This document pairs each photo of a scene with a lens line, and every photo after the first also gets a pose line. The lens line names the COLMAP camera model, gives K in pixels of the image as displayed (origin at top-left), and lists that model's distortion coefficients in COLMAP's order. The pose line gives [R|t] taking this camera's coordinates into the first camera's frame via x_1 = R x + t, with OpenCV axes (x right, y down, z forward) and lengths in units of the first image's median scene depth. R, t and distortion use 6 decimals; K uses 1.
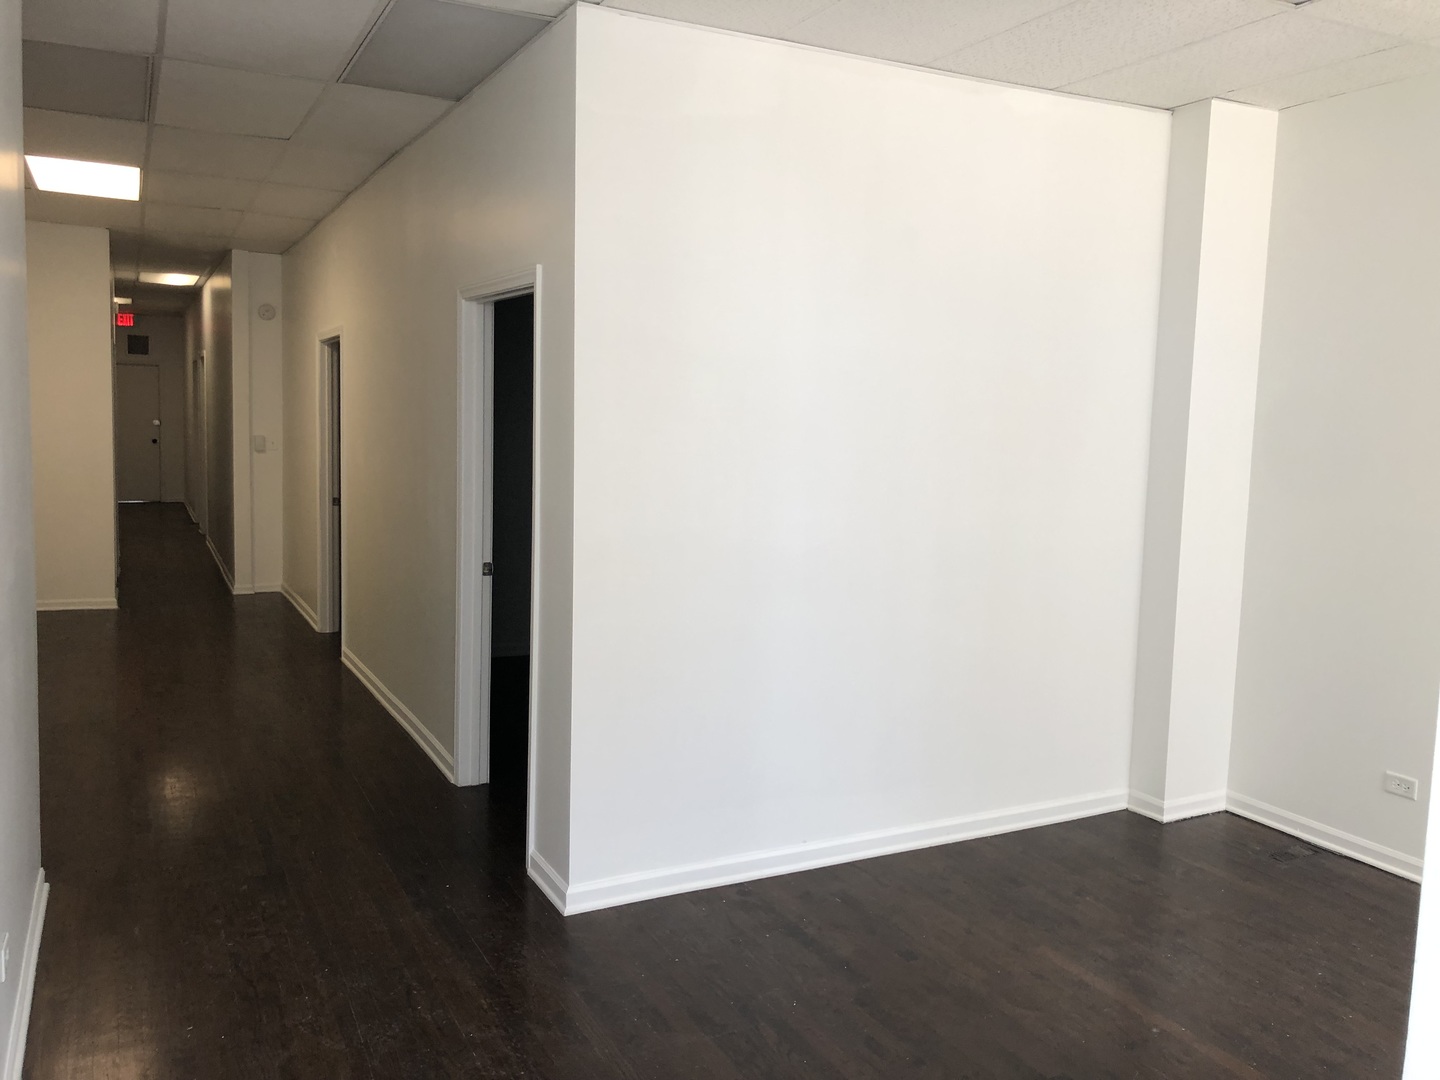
lens RADIAL K [[1168.9, 0, 721.6], [0, 1168.9, 511.5], [0, 0, 1]] dist [0.064128, 0.001547]
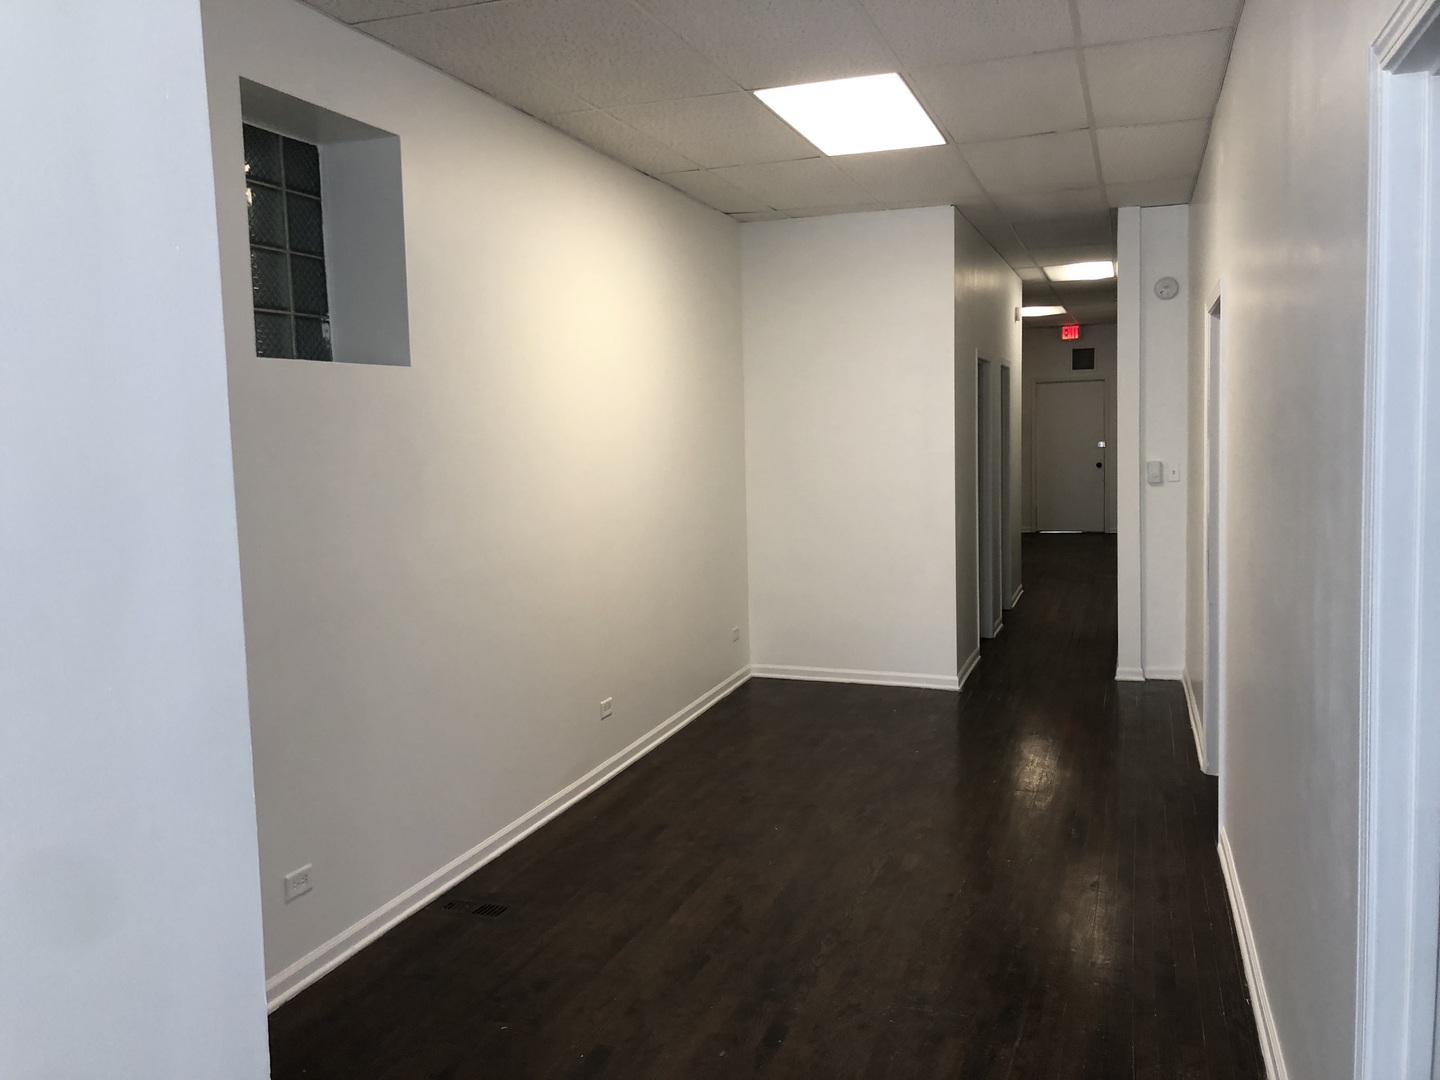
lens RADIAL K [[1168.9, 0, 721.6], [0, 1168.9, 511.5], [0, 0, 1]] dist [0.064128, 0.001547]
pose [[0.688764, 0.008635, -0.724934, -0.051088], [-0.017634, 0.999833, -0.004845, -0.025838], [0.724771, 0.016121, 0.688802, 0.311950]]
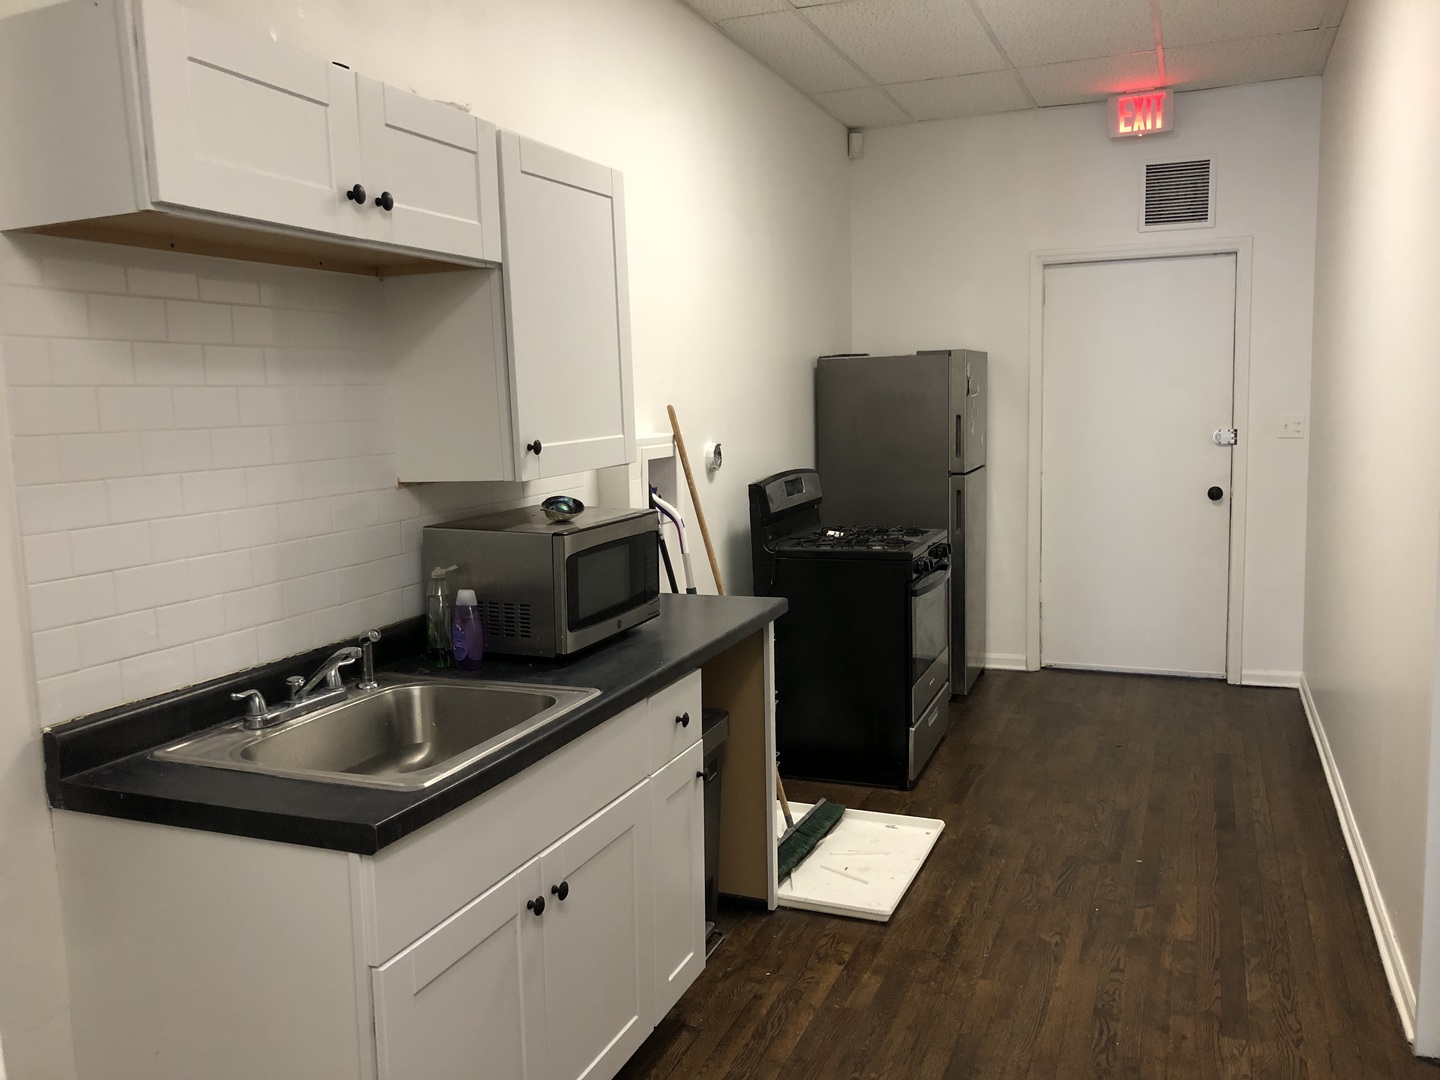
lens RADIAL K [[1168.9, 0, 721.6], [0, 1168.9, 511.5], [0, 0, 1]] dist [0.064128, 0.001547]
pose [[0.632054, 0.041195, -0.773829, -0.538208], [-0.028566, 0.999146, 0.029857, -0.103384], [0.774398, 0.003234, 0.632691, 1.188133]]
